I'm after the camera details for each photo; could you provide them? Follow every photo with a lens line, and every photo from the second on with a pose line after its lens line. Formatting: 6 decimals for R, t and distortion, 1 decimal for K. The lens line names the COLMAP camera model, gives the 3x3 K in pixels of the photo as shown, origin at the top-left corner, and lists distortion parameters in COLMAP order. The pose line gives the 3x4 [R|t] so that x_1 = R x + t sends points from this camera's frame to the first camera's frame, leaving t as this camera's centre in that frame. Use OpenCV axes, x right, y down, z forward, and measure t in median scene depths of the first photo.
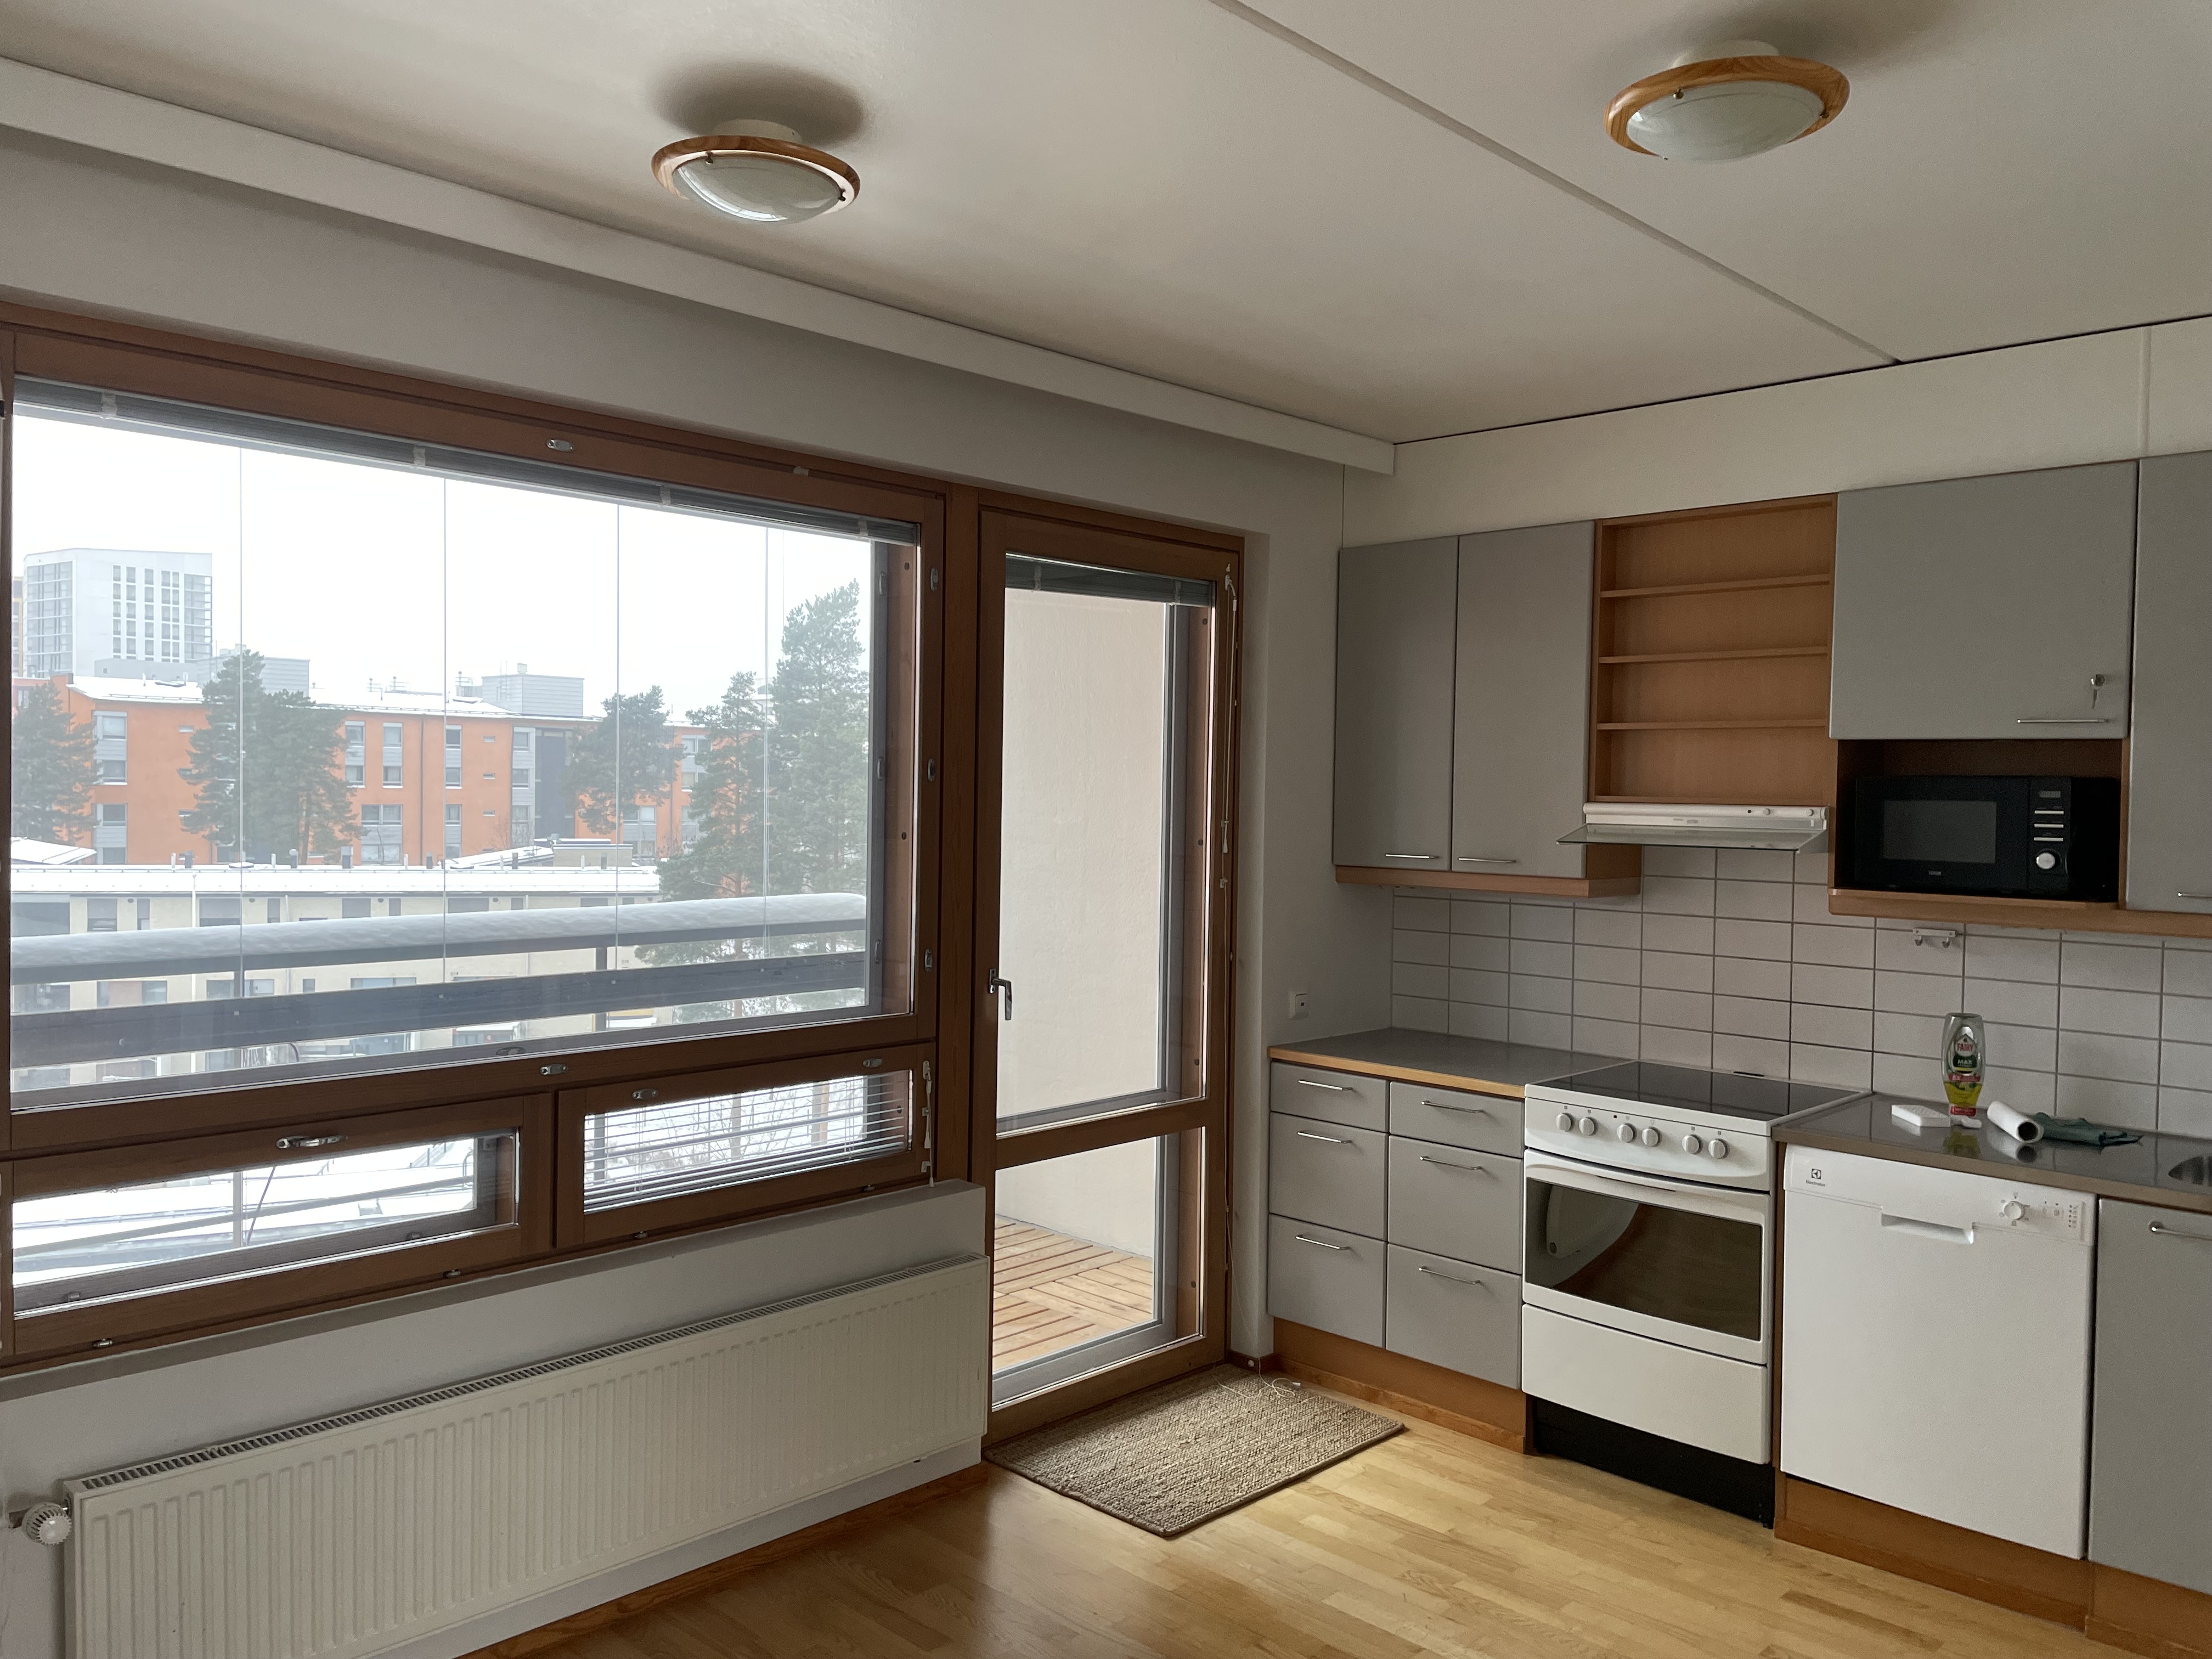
lens RADIAL K [[1661.6, 0, 1121.4], [0, 1661.6, 831.7], [0, 0, 1]] dist [0.071467, -0.051449]
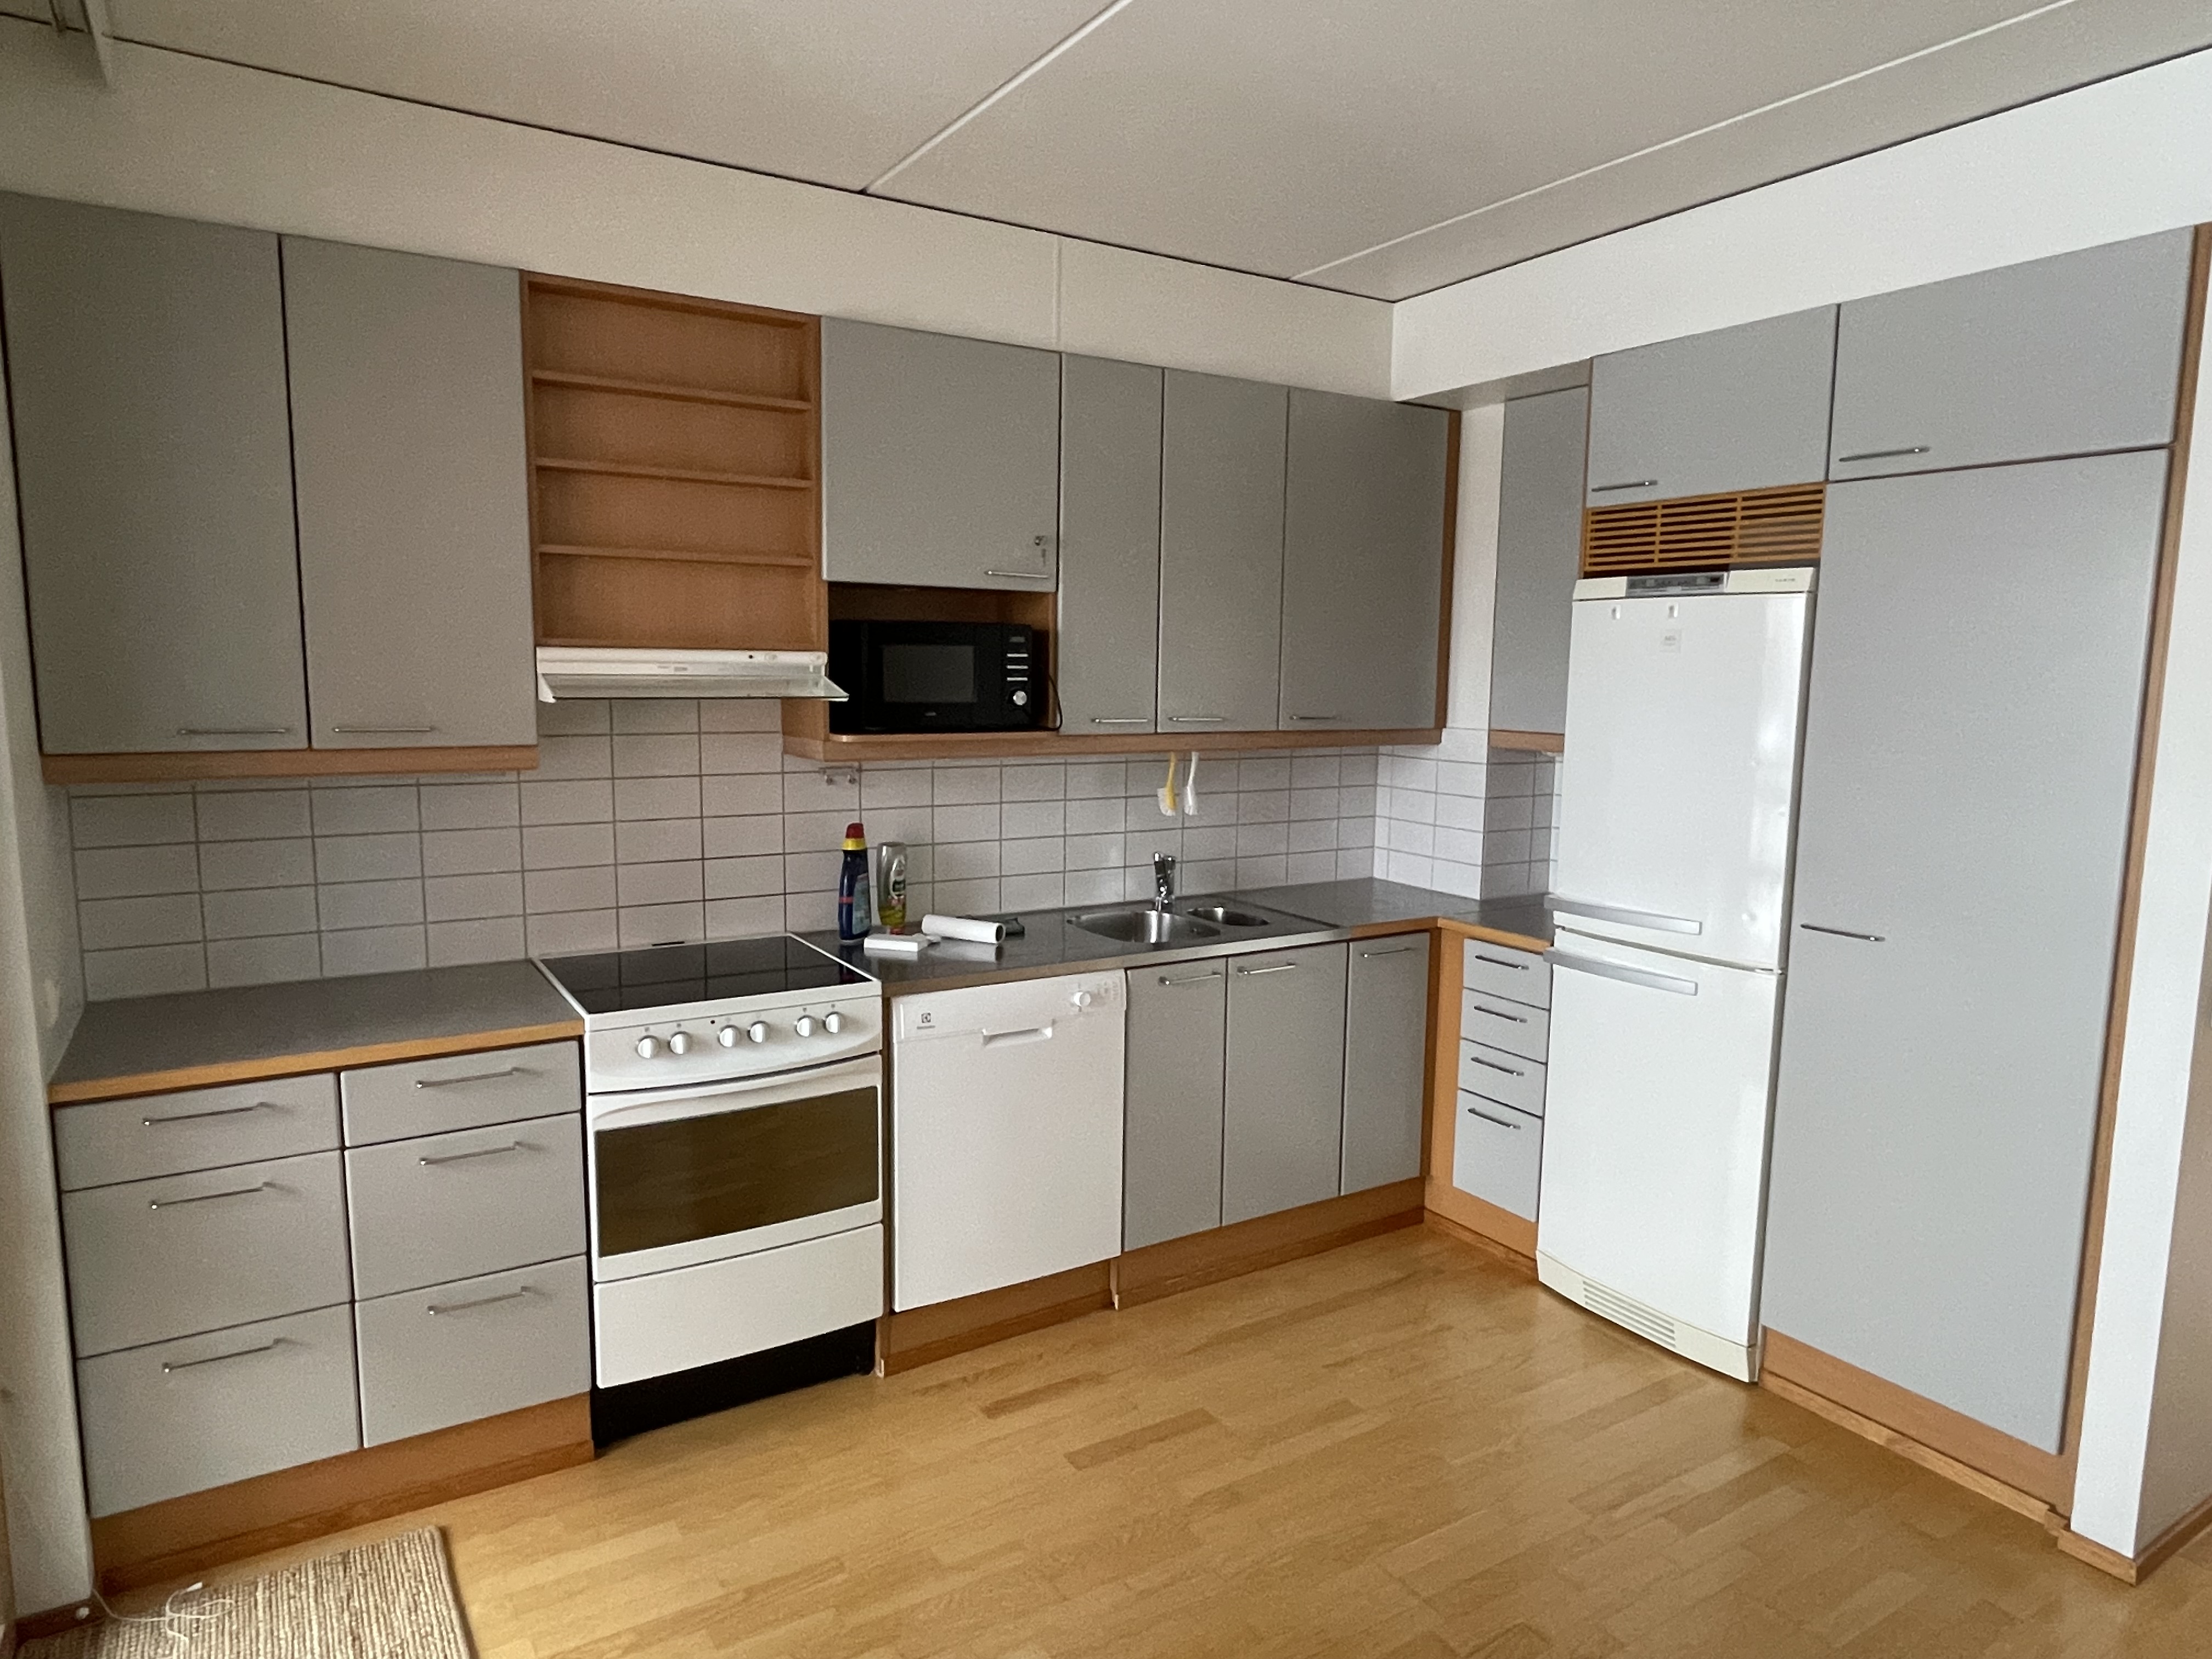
lens RADIAL K [[1364.2, 0, 1109.7], [0, 1364.2, 841.2], [0, 0, 1]] dist [-0.017462, 0.009168]
pose [[0.236499, -0.138379, 0.961727, -0.309407], [0.016685, 0.990239, 0.138378, -0.012247], [-0.971488, -0.016680, 0.236499, 0.652862]]
